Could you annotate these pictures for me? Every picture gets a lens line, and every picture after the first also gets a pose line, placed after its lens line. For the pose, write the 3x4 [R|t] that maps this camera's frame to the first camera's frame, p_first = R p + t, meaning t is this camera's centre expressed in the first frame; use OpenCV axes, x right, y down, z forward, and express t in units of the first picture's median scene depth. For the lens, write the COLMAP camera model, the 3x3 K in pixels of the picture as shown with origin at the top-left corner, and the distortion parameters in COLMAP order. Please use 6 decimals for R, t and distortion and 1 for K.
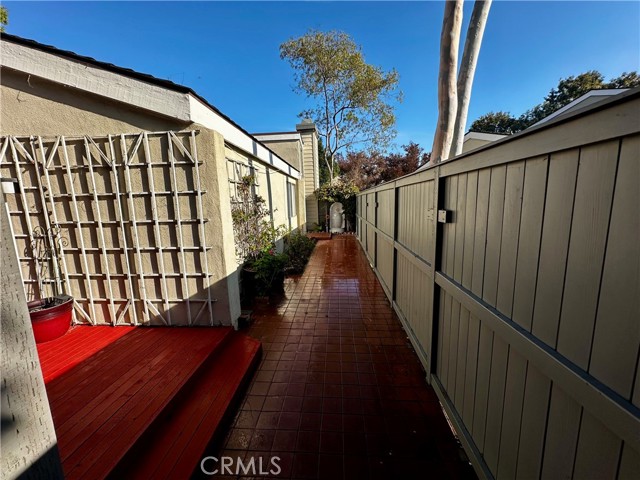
lens RADIAL K [[252.9, 0, 320.5], [0, 252.9, 239.9], [0, 0, 1]] dist [-0.005477, 0.000666]
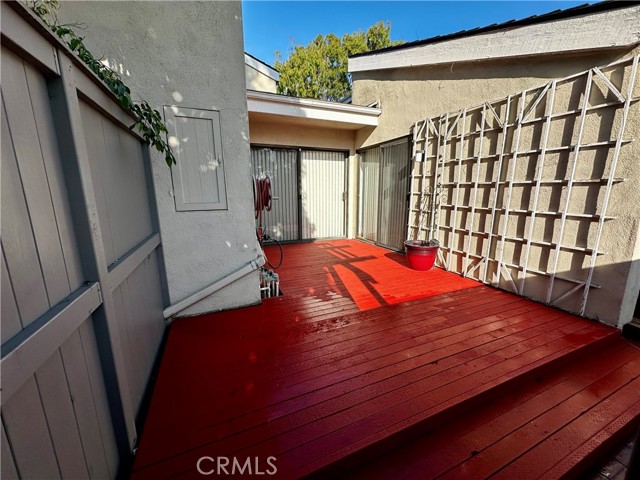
lens RADIAL K [[252.9, 0, 320.7], [0, 252.9, 240.1], [0, 0, 1]] dist [-0.005477, 0.000666]
pose [[0.451152, 0.200688, -0.869590, -0.163285], [-0.145086, 0.977919, 0.150417, 0.109794], [0.880575, 0.058304, 0.470307, -0.119268]]
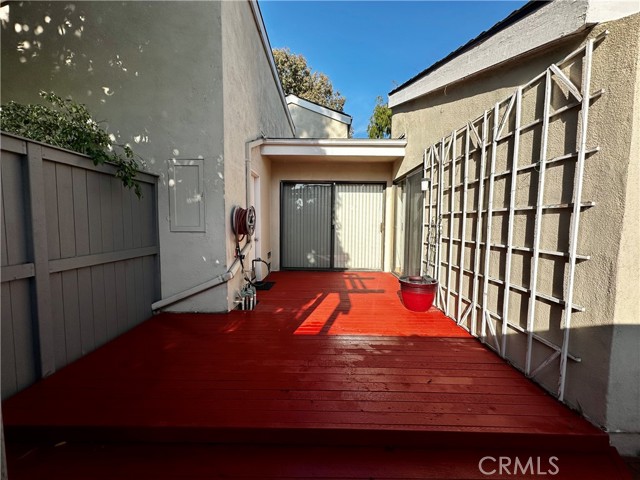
lens RADIAL K [[252.9, 0, 320.9], [0, 252.9, 240.0], [0, 0, 1]] dist [-0.005477, 0.000666]
pose [[0.055875, 0.098331, -0.993584, 0.046969], [-0.164948, 0.982374, 0.087946, 0.039438], [0.984718, 0.158976, 0.071109, 0.415152]]
